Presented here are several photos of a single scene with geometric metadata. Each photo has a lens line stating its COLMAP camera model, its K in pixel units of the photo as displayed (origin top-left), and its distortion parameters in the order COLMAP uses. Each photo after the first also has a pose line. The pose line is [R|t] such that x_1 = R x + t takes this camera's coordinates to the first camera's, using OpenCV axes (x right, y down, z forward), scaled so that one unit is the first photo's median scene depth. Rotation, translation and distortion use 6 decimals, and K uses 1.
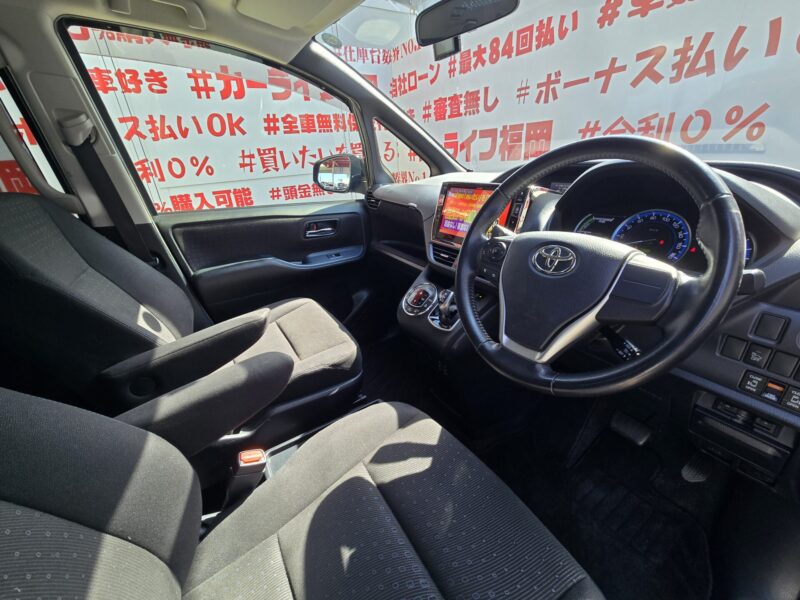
lens RADIAL K [[325.9, 0, 401.1], [0, 325.9, 298.1], [0, 0, 1]] dist [-0.002146, -0.000507]
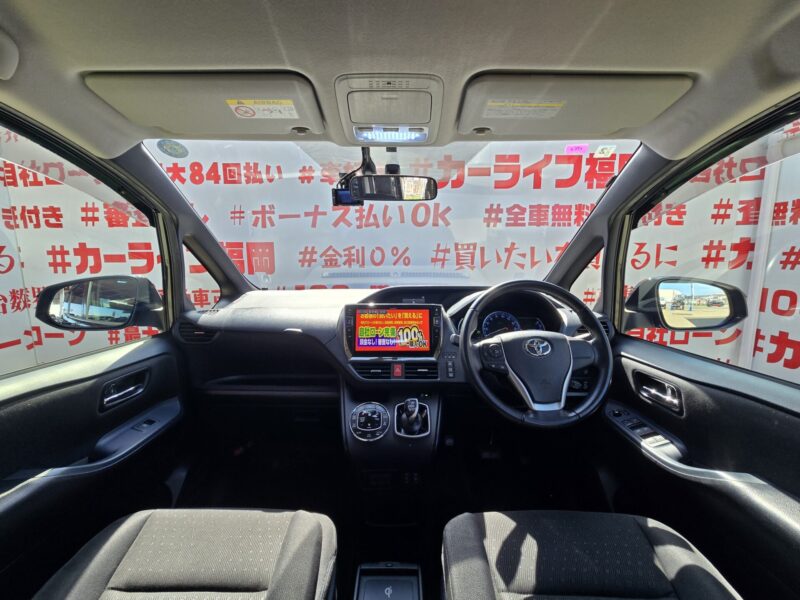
lens RADIAL K [[322.9, 0, 408.4], [0, 322.9, 300.2], [0, 0, 1]] dist [-0.001123, -0.000057]
pose [[0.537362, -0.066531, 0.840724, -0.251550], [0.314945, 0.940593, -0.126868, -0.067394], [-0.782338, 0.332956, 0.526392, 0.108805]]
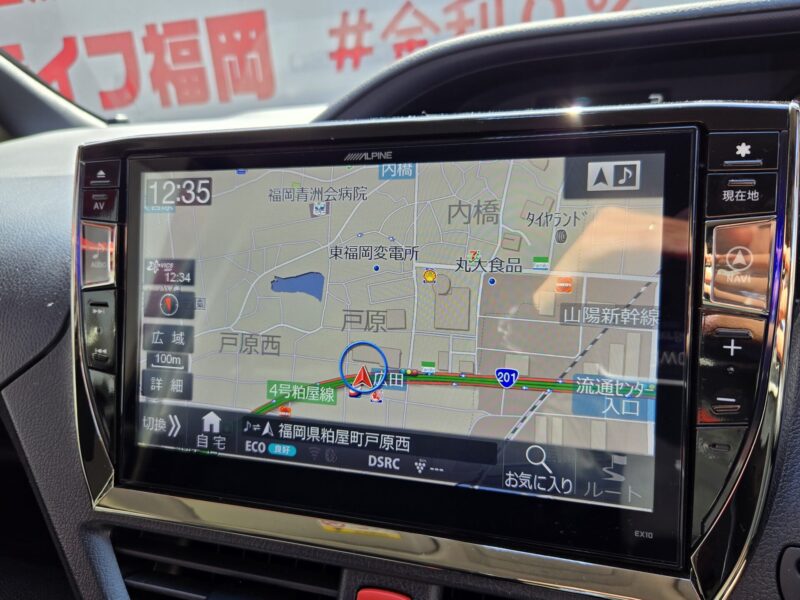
lens RADIAL K [[682.5, 0, 398.8], [0, 682.5, 297.6], [0, 0, 1]] dist [0.000902, 0.003508]
pose [[0.797145, -0.202868, 0.568687, 0.017540], [0.283233, 0.957446, -0.055464, -0.085514], [-0.533235, 0.205284, 0.820682, 0.253100]]
